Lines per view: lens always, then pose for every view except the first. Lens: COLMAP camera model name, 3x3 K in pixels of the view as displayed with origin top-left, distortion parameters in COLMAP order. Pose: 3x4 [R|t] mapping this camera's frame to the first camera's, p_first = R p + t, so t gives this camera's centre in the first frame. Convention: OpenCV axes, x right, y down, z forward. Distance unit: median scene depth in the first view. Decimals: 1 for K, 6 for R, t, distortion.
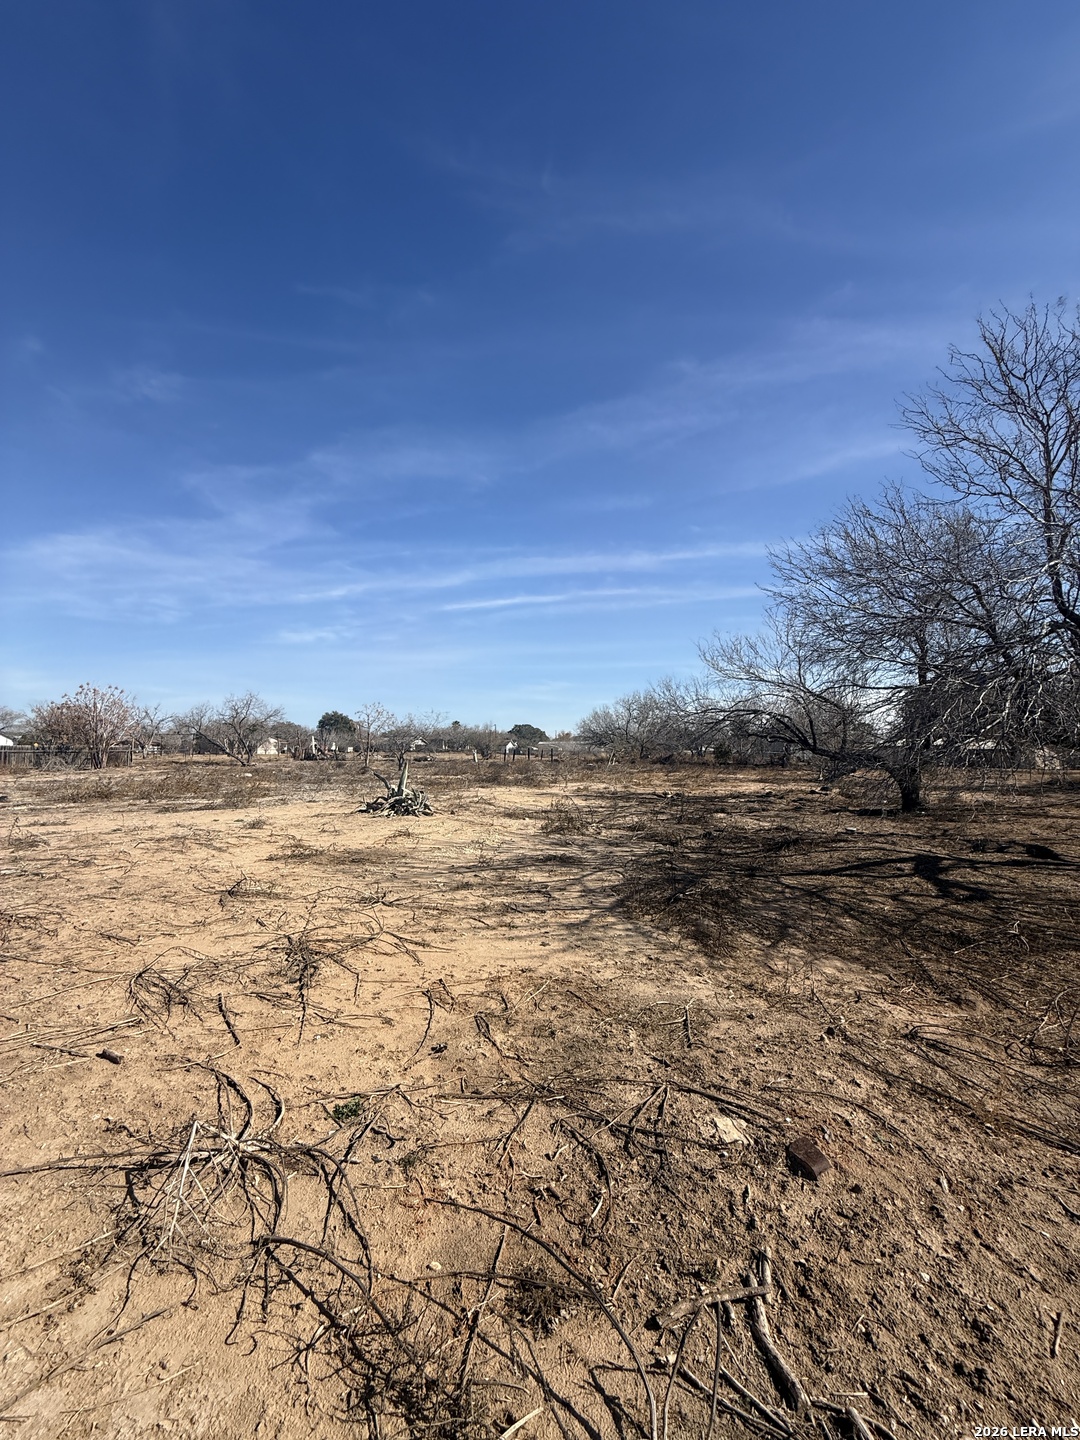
lens RADIAL K [[569.7, 0, 540.4], [0, 569.7, 724.9], [0, 0, 1]] dist [0.000025, 0.000433]
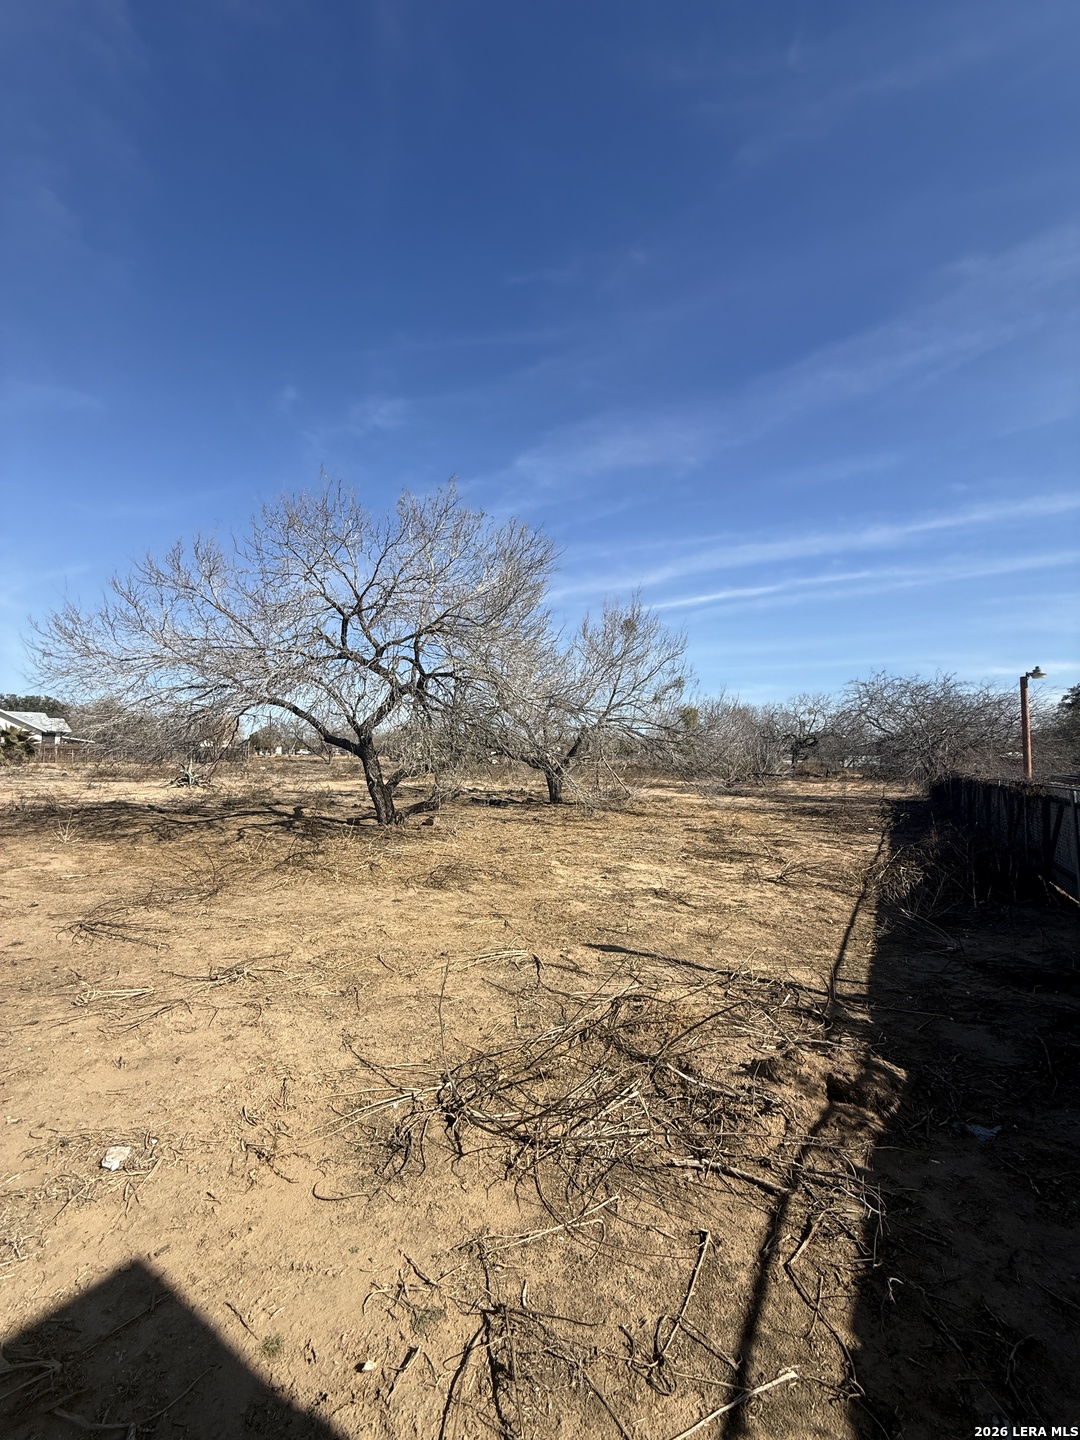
lens RADIAL K [[569.7, 0, 526.3], [0, 569.7, 734.9], [0, 0, 1]] dist [0.000025, 0.000433]
pose [[0.940310, 0.002260, -0.340312, -0.380873], [-0.000709, 0.999989, 0.004683, 0.020139], [0.340319, -0.004162, 0.940301, 0.539843]]
